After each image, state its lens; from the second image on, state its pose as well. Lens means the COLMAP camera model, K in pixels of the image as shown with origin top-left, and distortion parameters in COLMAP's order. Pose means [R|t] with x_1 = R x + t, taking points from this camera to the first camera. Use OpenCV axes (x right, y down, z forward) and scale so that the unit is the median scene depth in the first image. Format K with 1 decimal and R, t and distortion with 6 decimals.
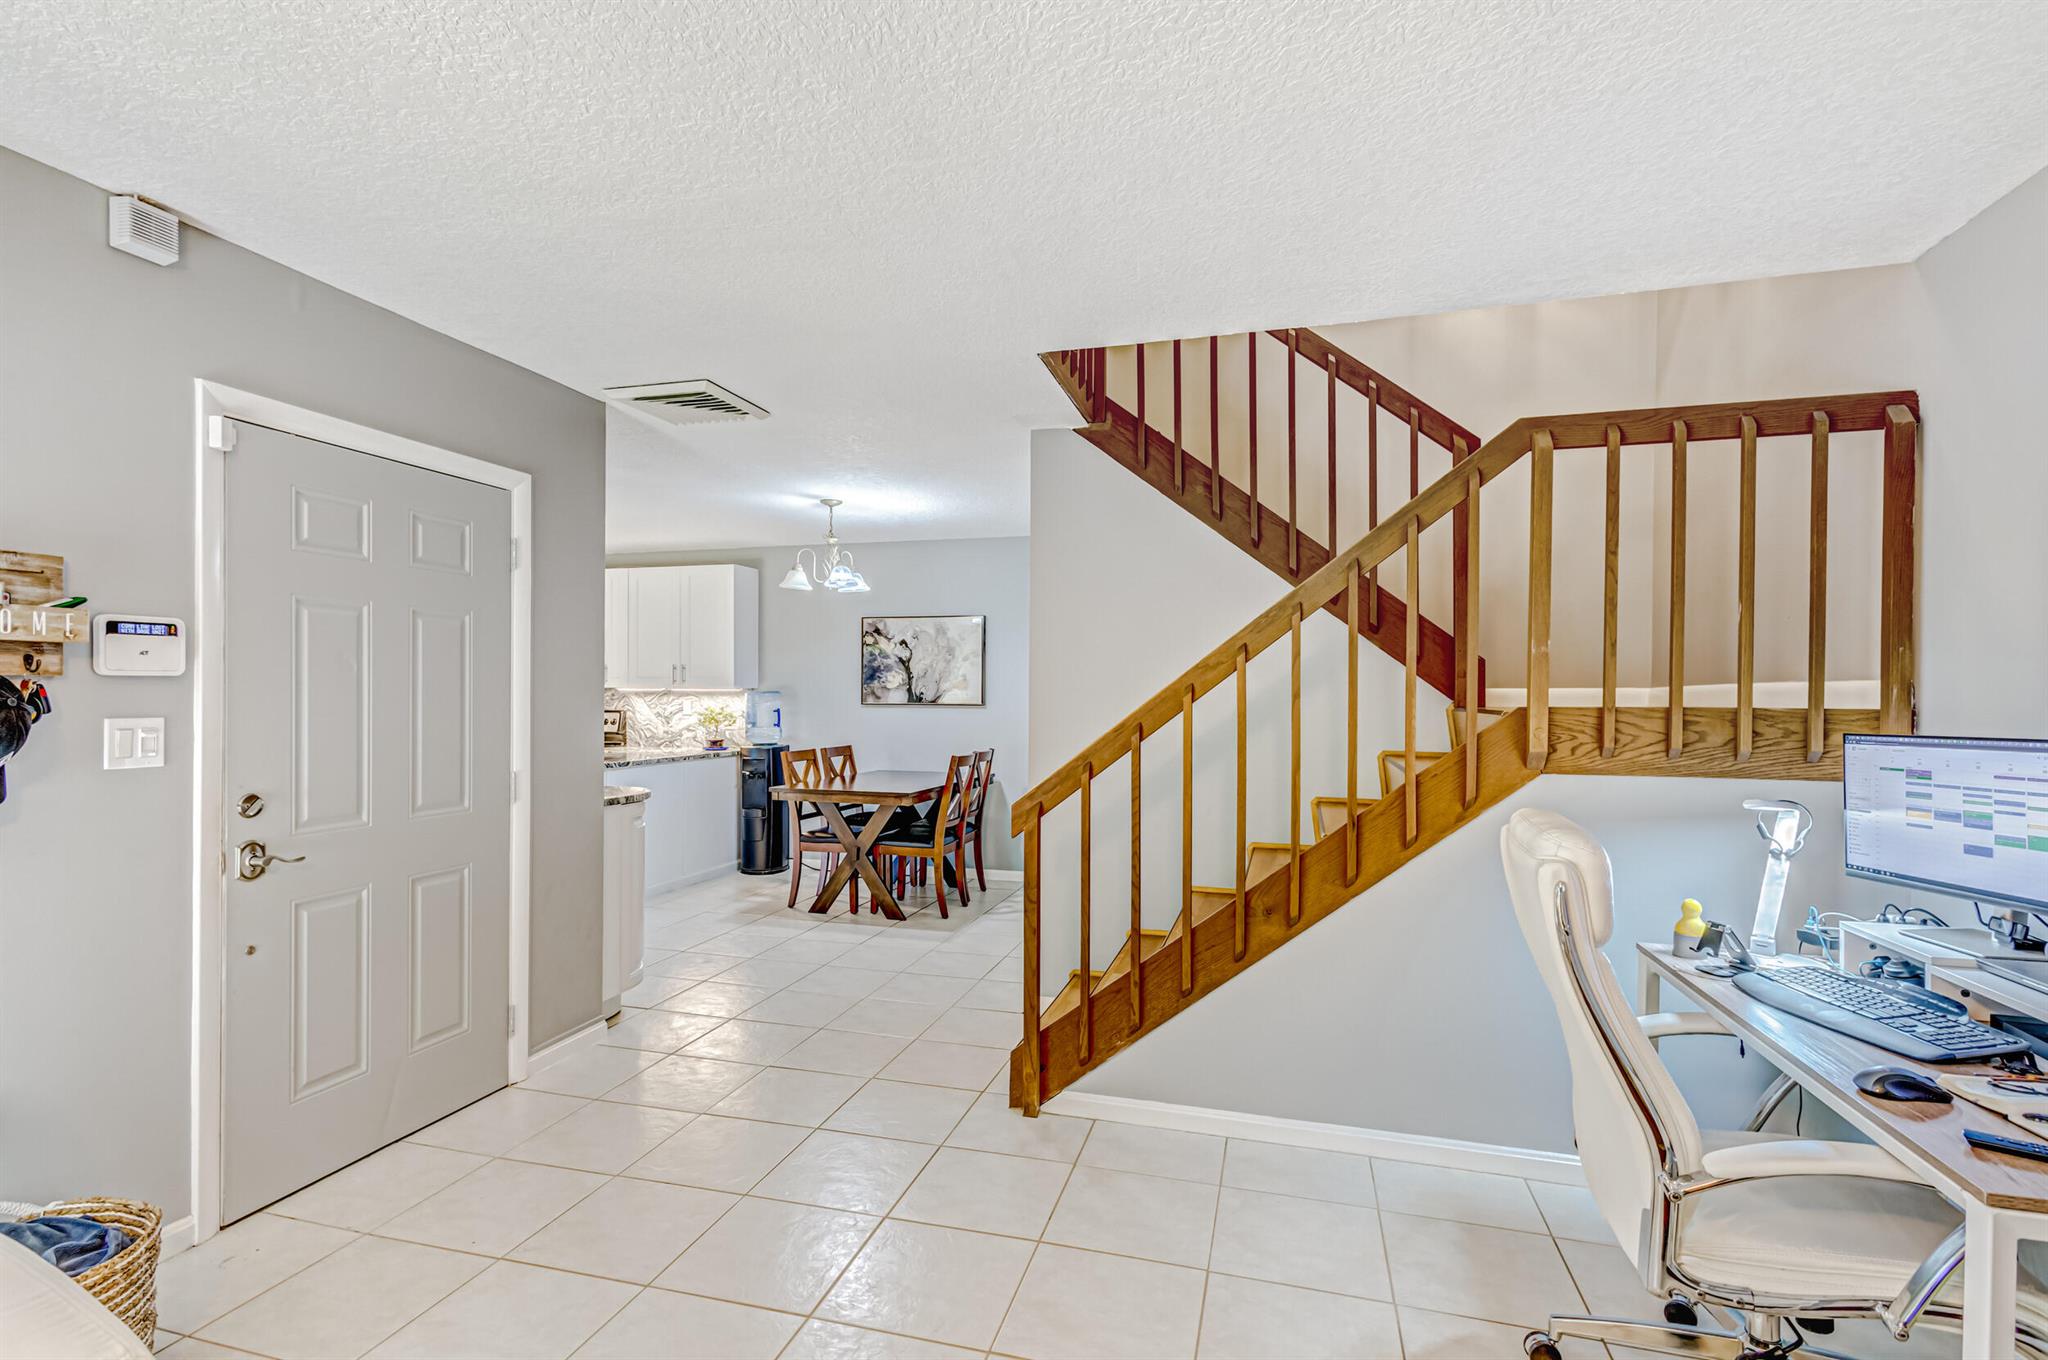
lens RADIAL K [[960.4, 0, 1021.9], [0, 960.4, 697.4], [0, 0, 1]] dist [0.006957, -0.001408]
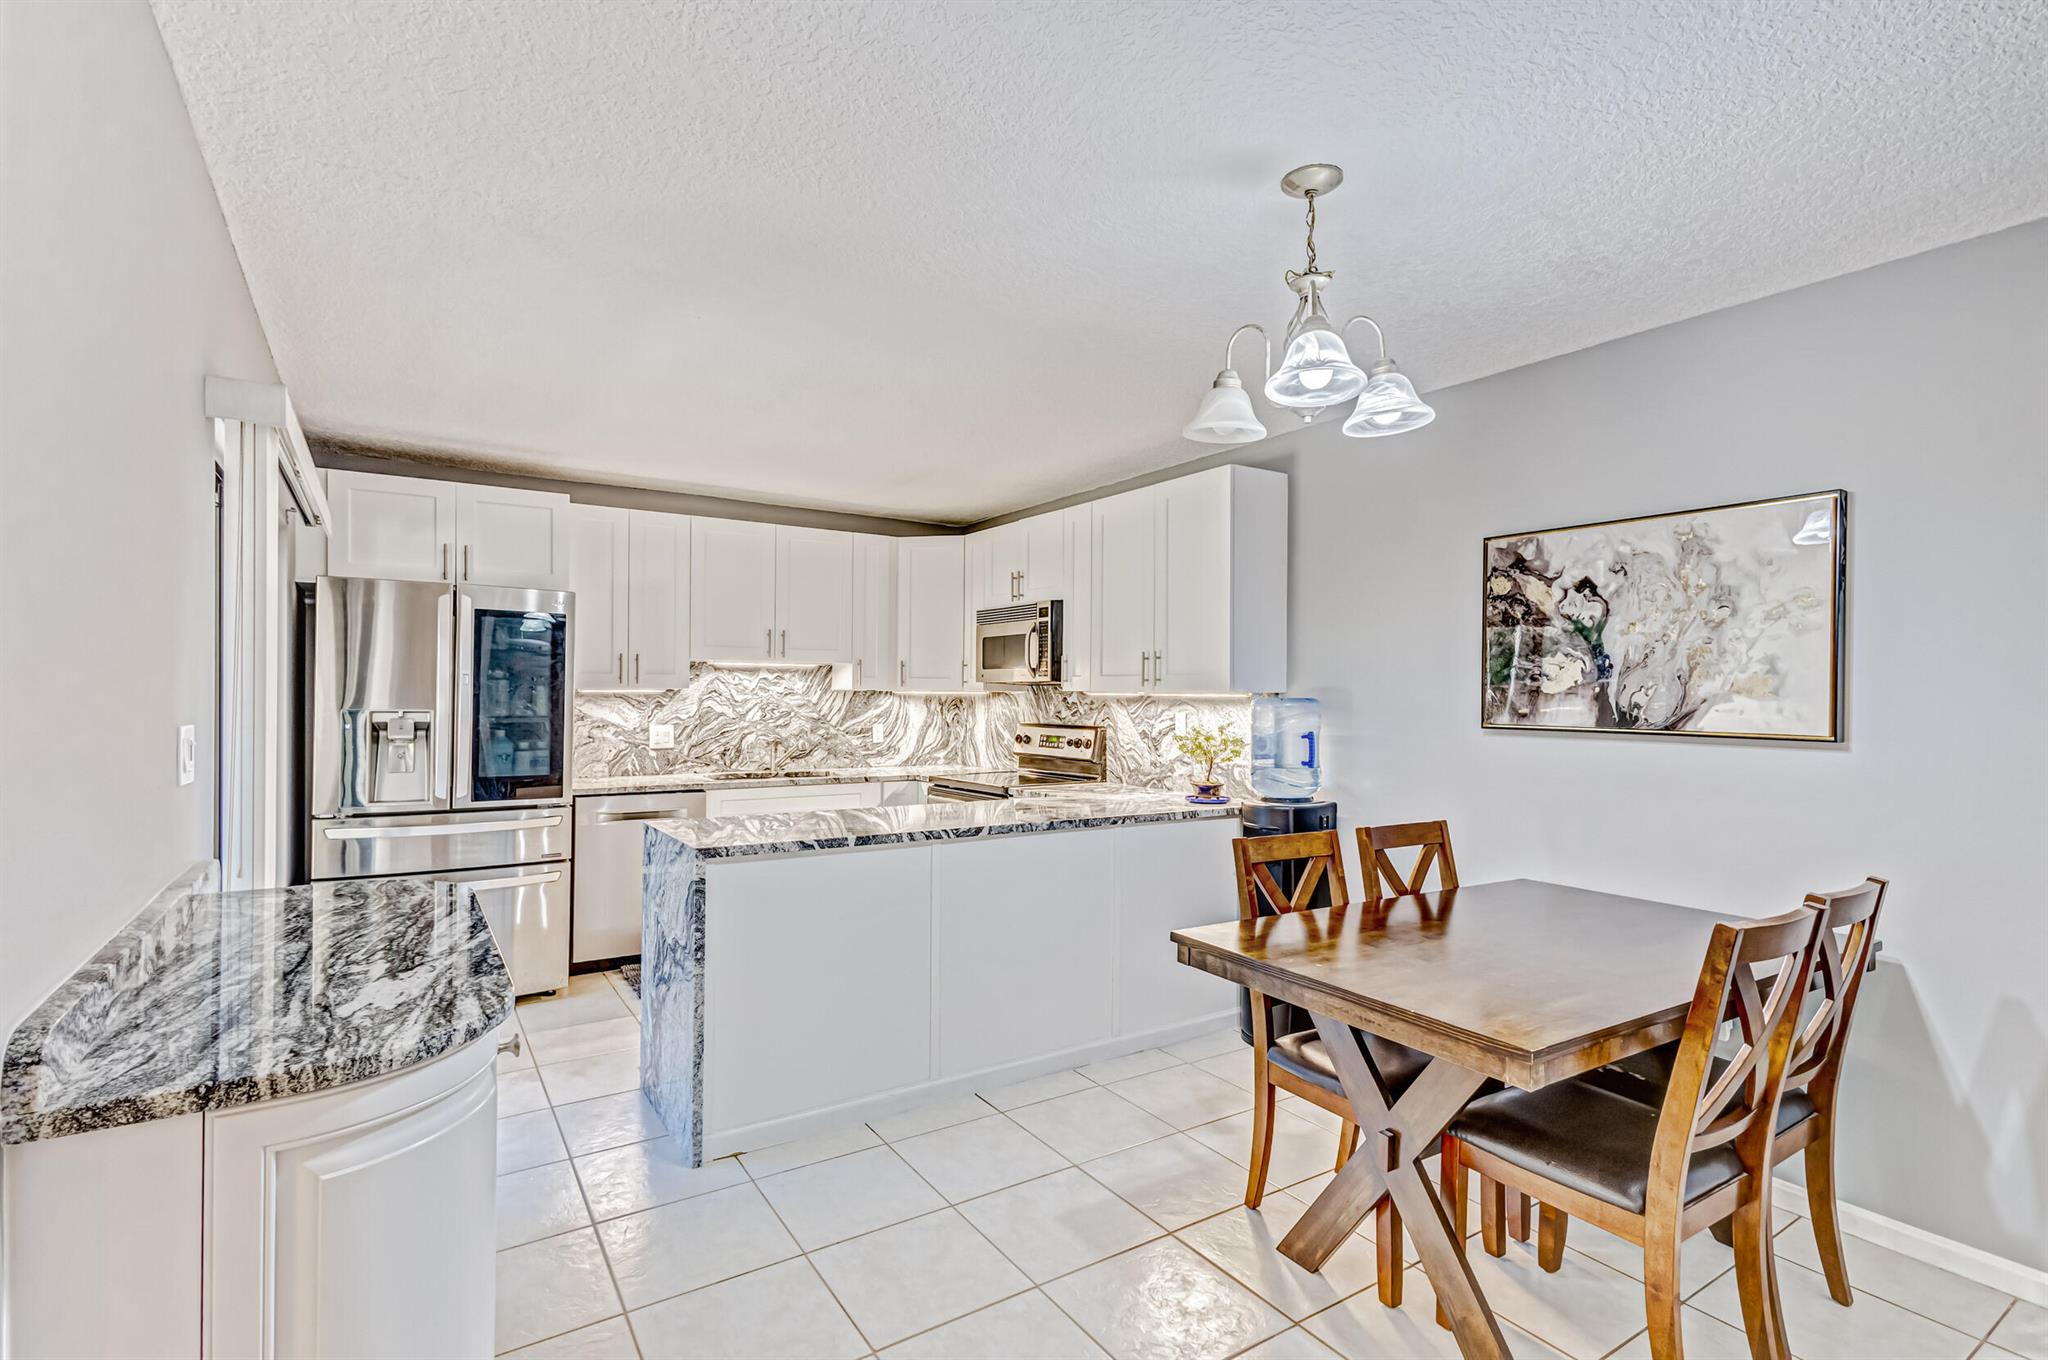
lens RADIAL K [[960.4, 0, 1005.3], [0, 960.4, 691.1], [0, 0, 1]] dist [0.006957, -0.001408]
pose [[0.746849, -0.000045, -0.664994, -0.032495], [-0.007090, 0.999943, -0.008031, -0.005291], [0.664956, 0.010713, 0.746806, 0.514664]]
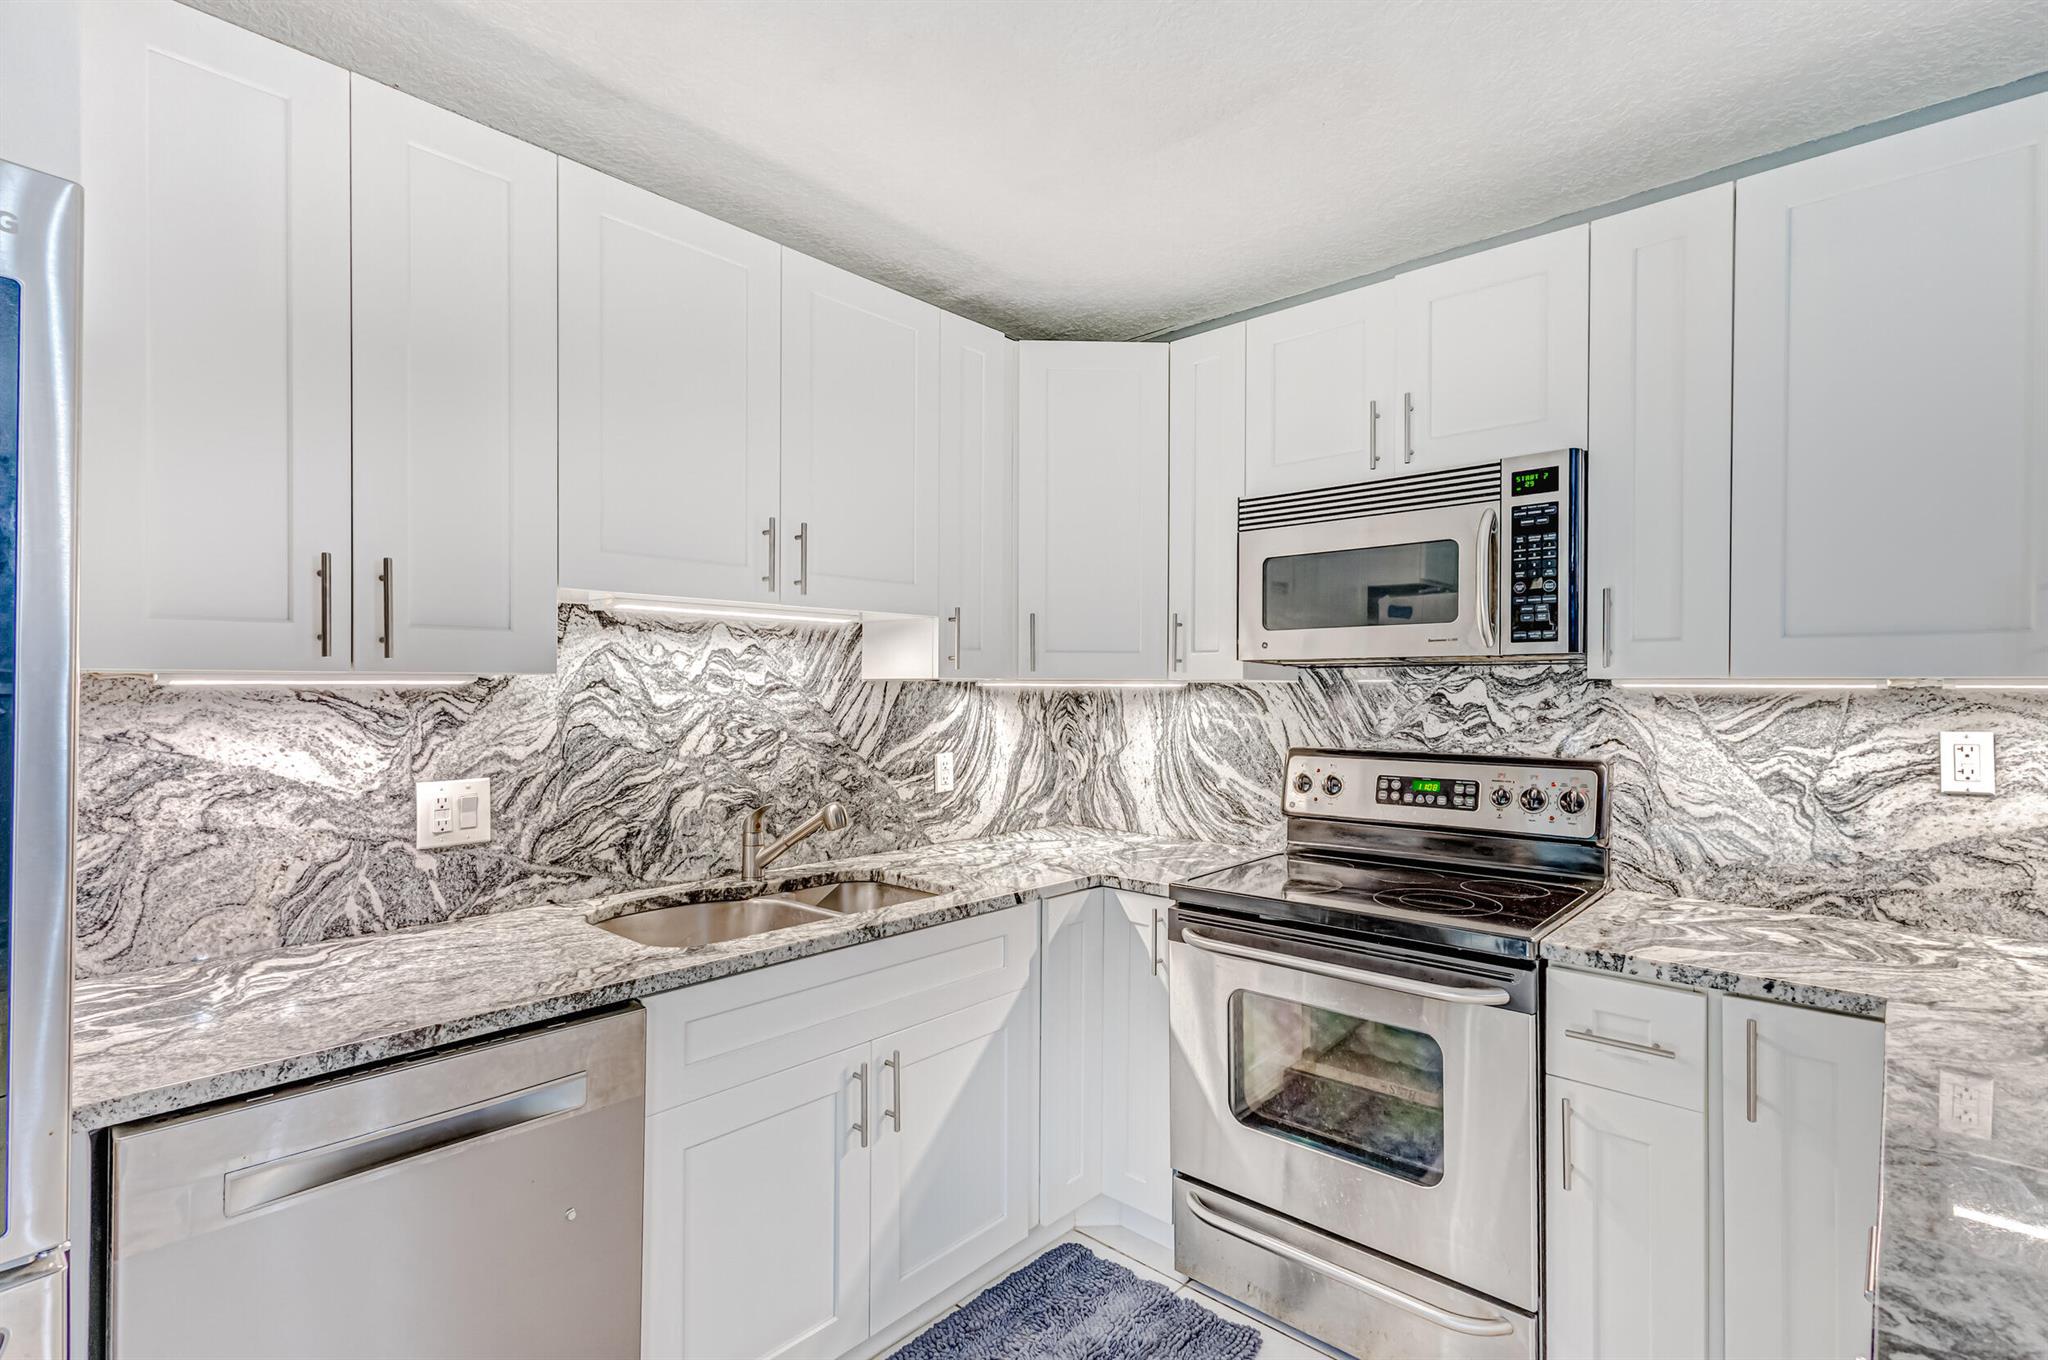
lens RADIAL K [[960.4, 0, 995.5], [0, 960.4, 689.1], [0, 0, 1]] dist [0.006957, -0.001408]
pose [[0.887835, -0.000192, -0.460161, -0.486237], [-0.001315, 0.999995, -0.002953, -0.006835], [0.460159, 0.003227, 0.887831, 0.735060]]
